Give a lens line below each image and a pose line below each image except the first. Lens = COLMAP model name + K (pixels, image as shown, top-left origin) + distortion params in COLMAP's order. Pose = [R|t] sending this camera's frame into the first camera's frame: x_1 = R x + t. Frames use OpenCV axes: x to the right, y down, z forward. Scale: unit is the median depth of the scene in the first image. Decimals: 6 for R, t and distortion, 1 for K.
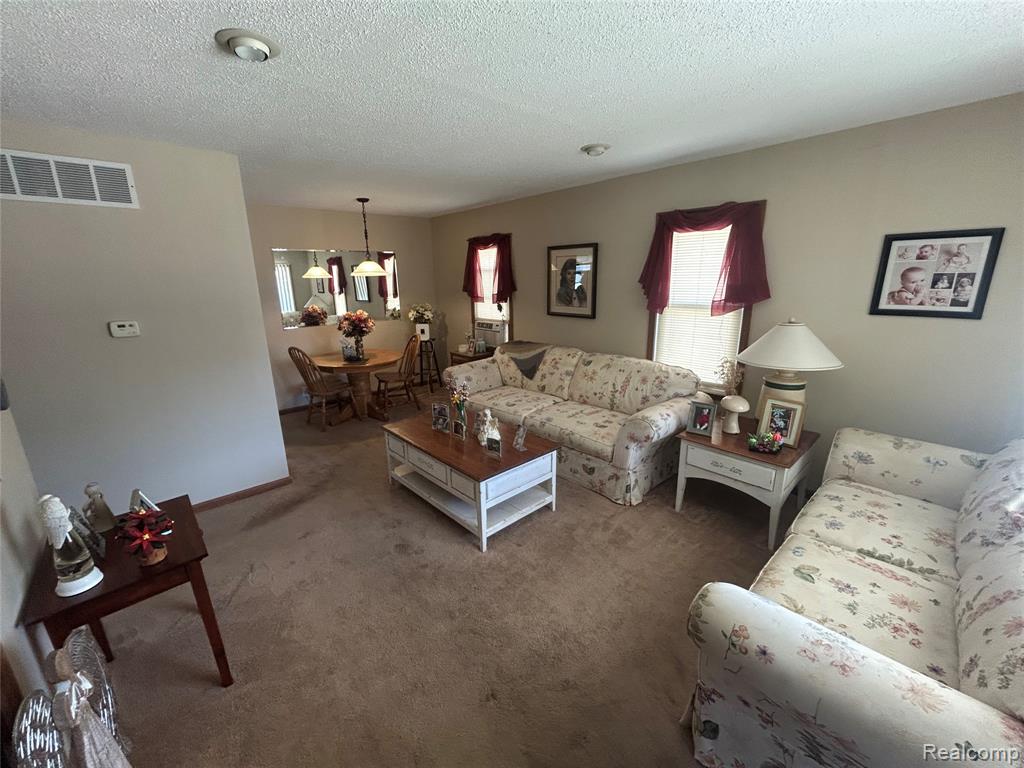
lens RADIAL K [[413.7, 0, 512.4], [0, 413.7, 379.7], [0, 0, 1]] dist [0.000257, 0.000080]
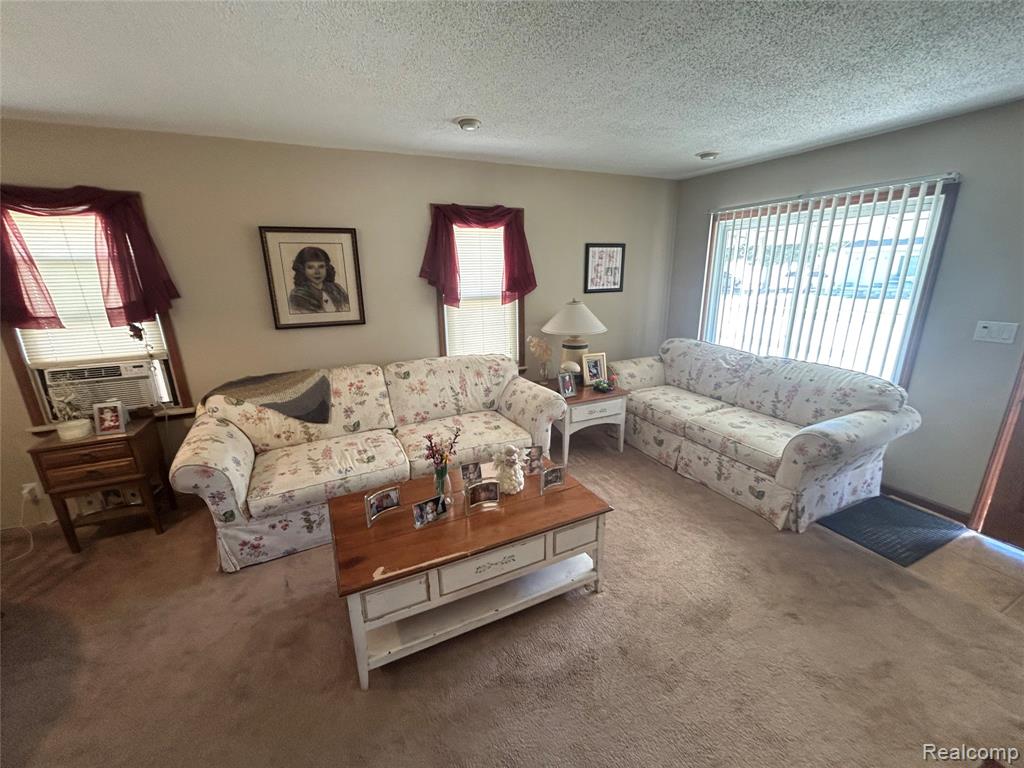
lens RADIAL K [[412.6, 0, 512.0], [0, 412.6, 384.0], [0, 0, 1]] dist [-0.006926, 0.000374]
pose [[0.301160, -0.247382, 0.920926, -0.550902], [0.243268, 0.953739, 0.176644, -0.125118], [-0.922021, 0.170833, 0.347408, 0.555149]]
